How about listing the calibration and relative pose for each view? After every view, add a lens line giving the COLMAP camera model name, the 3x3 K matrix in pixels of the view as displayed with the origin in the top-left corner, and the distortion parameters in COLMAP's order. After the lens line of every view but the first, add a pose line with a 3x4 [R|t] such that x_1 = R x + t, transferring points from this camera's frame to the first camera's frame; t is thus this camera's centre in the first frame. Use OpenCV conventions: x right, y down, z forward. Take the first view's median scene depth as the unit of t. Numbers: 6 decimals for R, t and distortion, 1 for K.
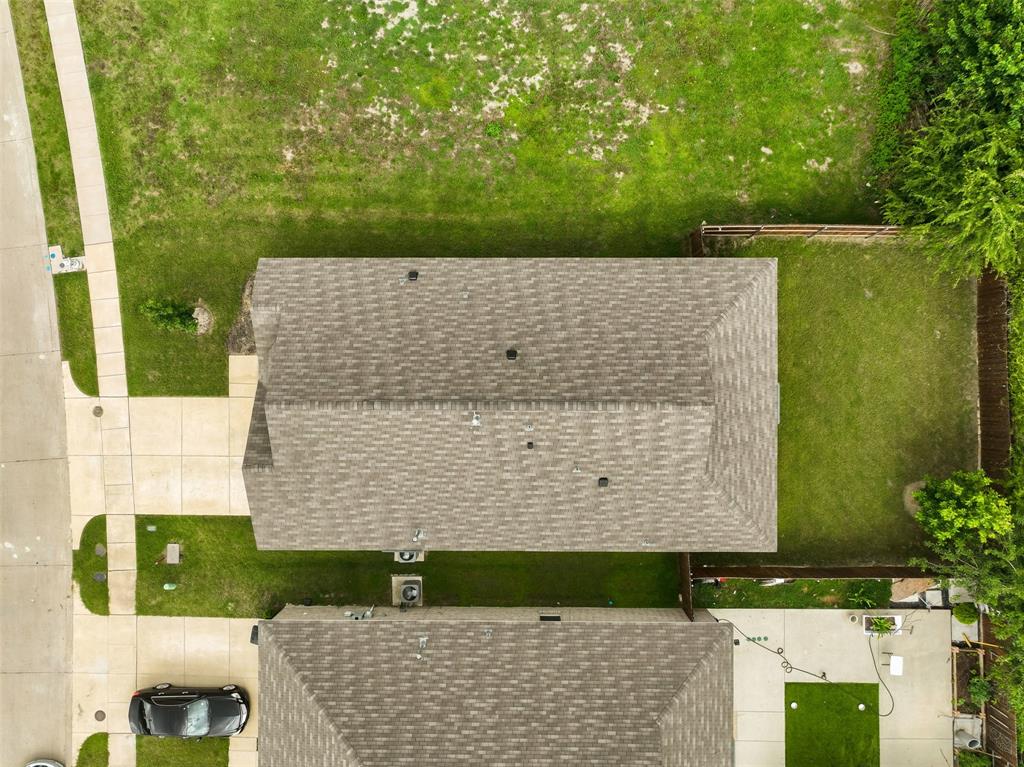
lens RADIAL K [[722.7, 0, 515.2], [0, 722.7, 388.3], [0, 0, 1]] dist [-0.000279, 0.014659]
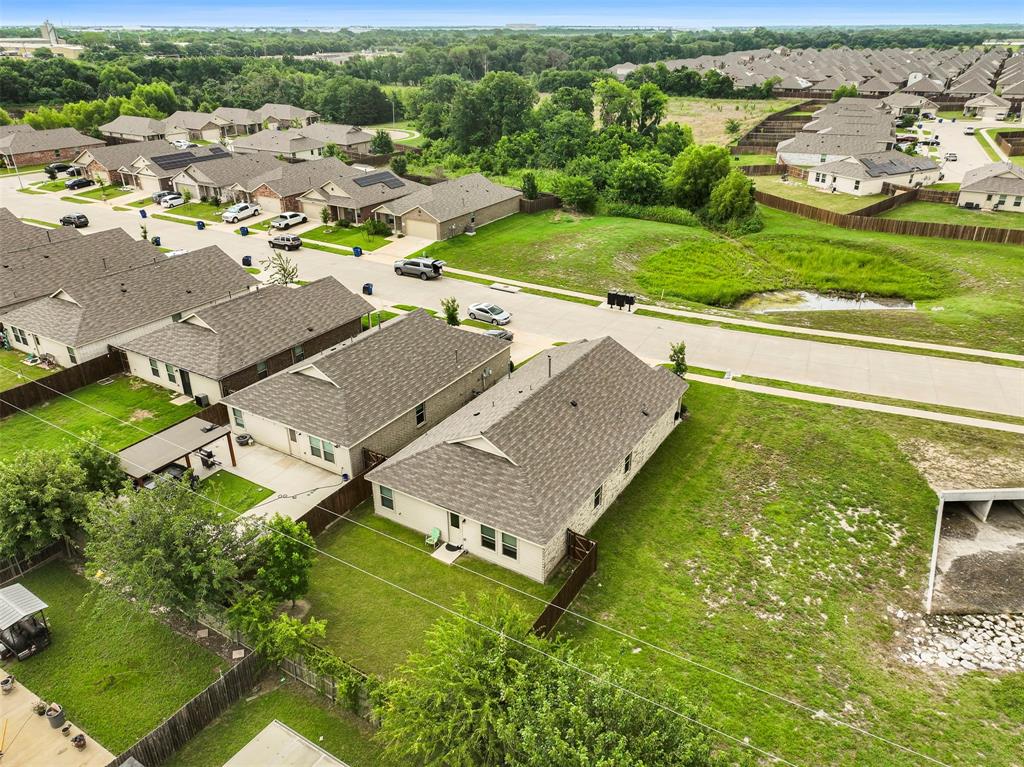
lens RADIAL K [[722.7, 0, 515.2], [0, 722.7, 388.3], [0, 0, 1]] dist [-0.000279, 0.014659]
pose [[-0.522594, 0.392454, -0.756885, 1.075229], [-0.852536, -0.231402, 0.468652, -0.577406], [0.008780, 0.890187, 0.455510, 0.184099]]
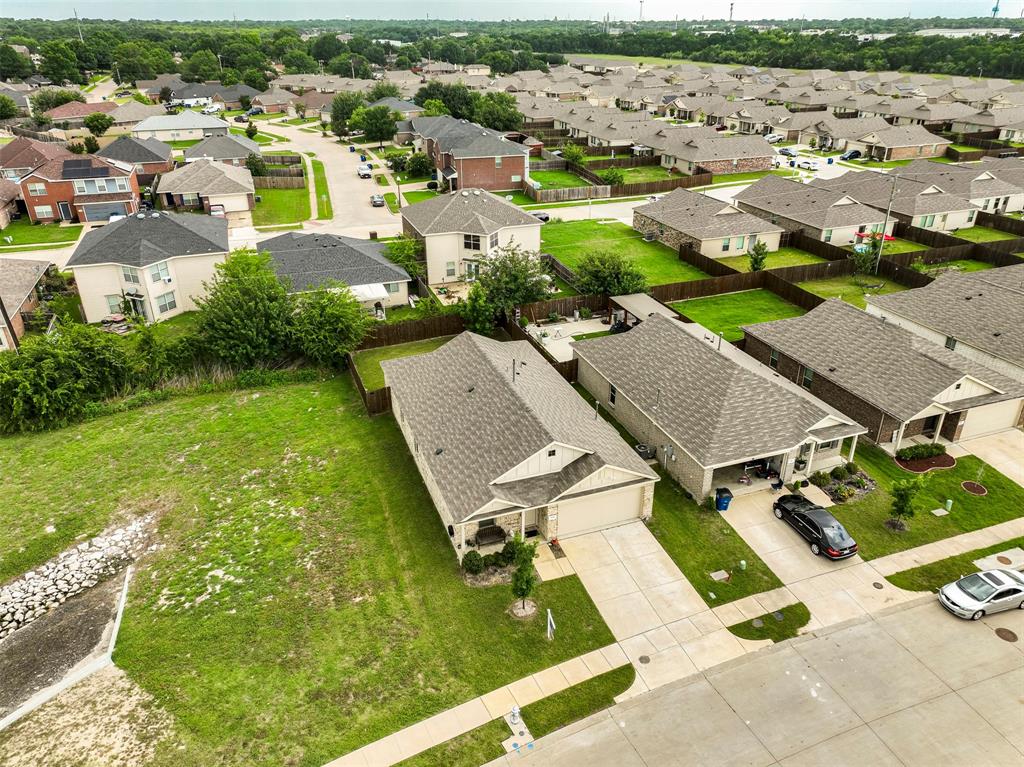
lens RADIAL K [[722.7, 0, 515.2], [0, 722.7, 388.3], [0, 0, 1]] dist [-0.000279, 0.014659]
pose [[-0.345882, -0.414002, 0.842003, -1.207301], [0.938263, -0.157768, 0.307852, -0.388241], [0.005389, 0.896500, 0.443011, 0.212326]]
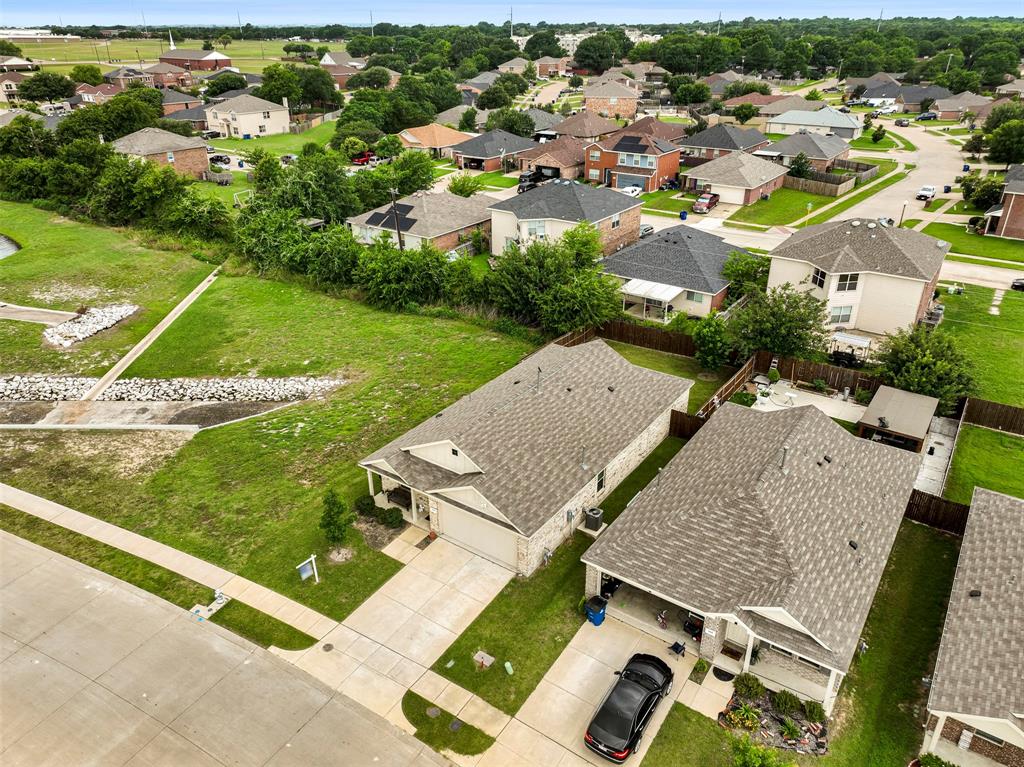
lens RADIAL K [[722.7, 0, 515.2], [0, 722.7, 388.3], [0, 0, 1]] dist [-0.000279, 0.014659]
pose [[0.568957, -0.363027, 0.737901, -1.047029], [0.822350, 0.256923, -0.507672, 0.673872], [-0.005285, 0.895657, 0.444714, 0.216643]]
